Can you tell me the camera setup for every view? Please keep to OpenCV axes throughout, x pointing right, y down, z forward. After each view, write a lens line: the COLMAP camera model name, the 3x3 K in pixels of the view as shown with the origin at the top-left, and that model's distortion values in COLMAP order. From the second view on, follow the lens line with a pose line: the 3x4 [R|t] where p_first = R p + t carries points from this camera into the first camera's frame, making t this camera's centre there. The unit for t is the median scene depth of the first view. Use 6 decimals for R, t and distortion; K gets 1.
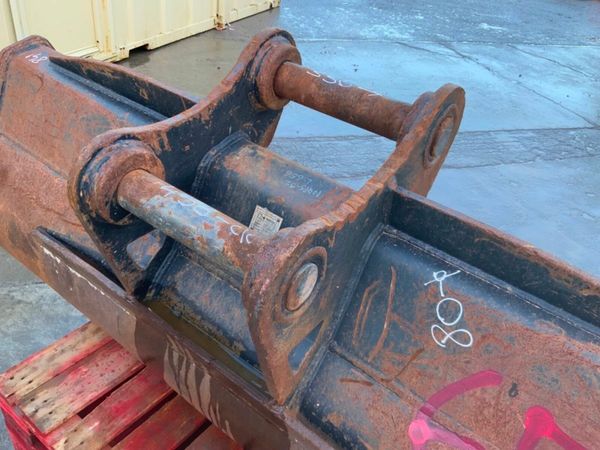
lens RADIAL K [[496.7, 0, 299.2], [0, 496.7, 226.9], [0, 0, 1]] dist [0.080640, -0.150954]
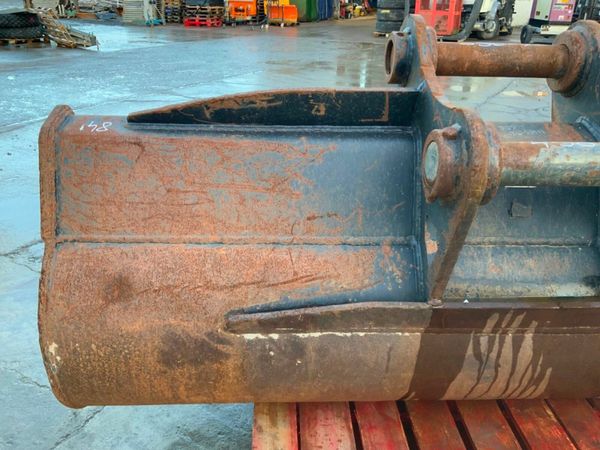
lens RADIAL K [[496.7, 0, 300.1], [0, 496.7, 228.0], [0, 0, 1]] dist [0.080640, -0.150954]
pose [[0.769621, -0.365612, 0.523461, -1.070150], [0.418513, 0.908015, 0.018883, -0.120818], [-0.482214, 0.204543, 0.851840, 0.343251]]
